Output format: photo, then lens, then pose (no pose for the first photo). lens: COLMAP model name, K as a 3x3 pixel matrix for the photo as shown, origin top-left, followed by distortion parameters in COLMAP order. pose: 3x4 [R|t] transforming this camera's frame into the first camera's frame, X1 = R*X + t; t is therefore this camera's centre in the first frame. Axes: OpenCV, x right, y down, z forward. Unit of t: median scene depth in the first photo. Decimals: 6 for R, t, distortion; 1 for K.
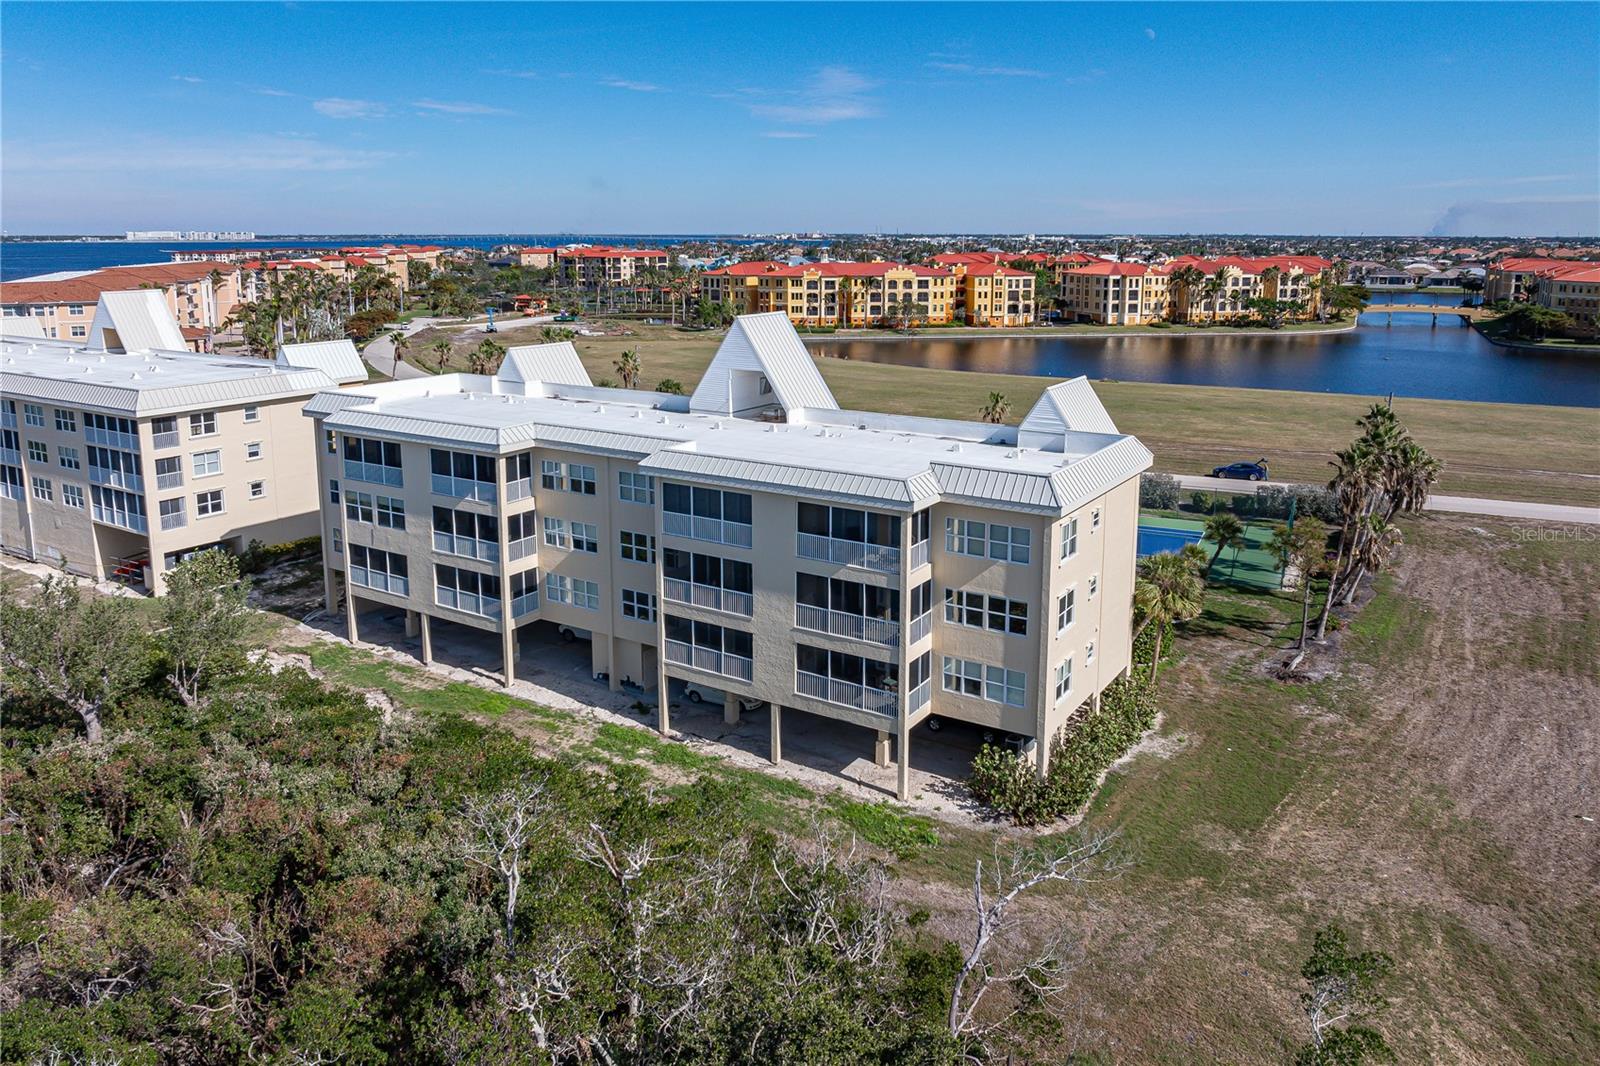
lens RADIAL K [[1095.7, 0, 798.7], [0, 1095.7, 581.5], [0, 0, 1]] dist [-0.003785, -0.005789]
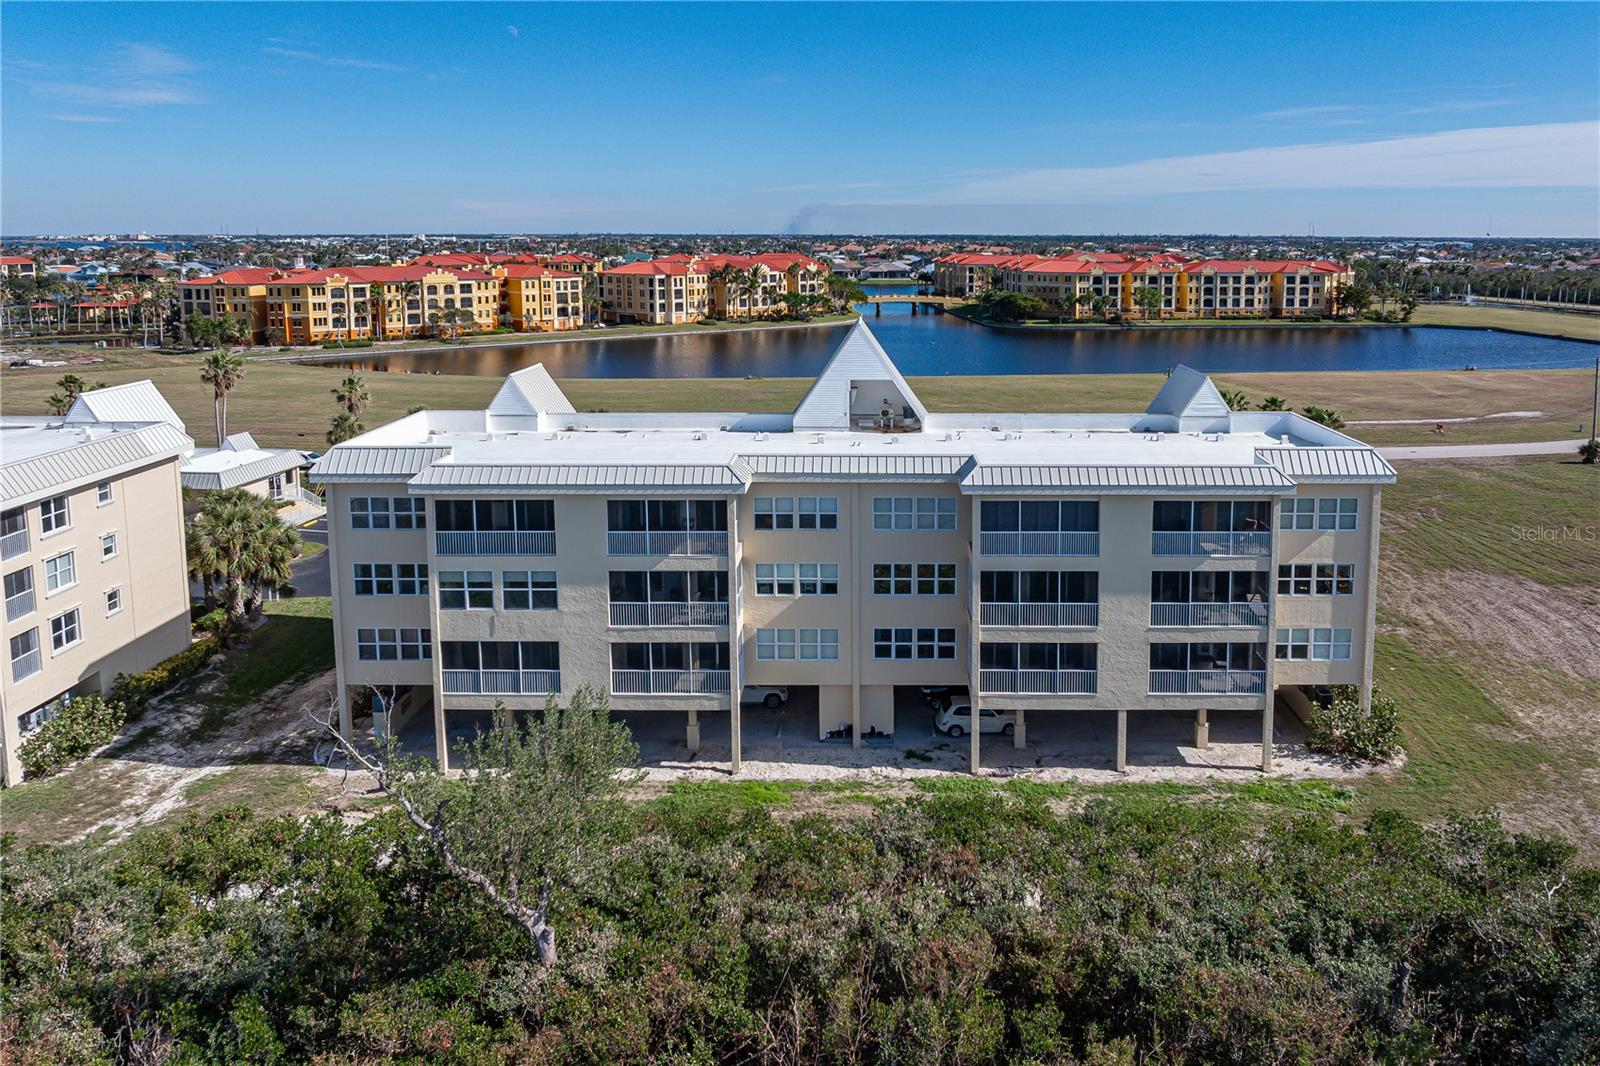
lens RADIAL K [[1156.6, 0, 800.0], [0, 1156.6, 533.0], [0, 0, 1]] dist [-0.016543, -0.009830]
pose [[0.852310, -0.131208, 0.506312, -0.163172], [0.158076, 0.987374, -0.010226, -0.016916], [-0.498577, 0.088751, 0.862290, 0.051313]]
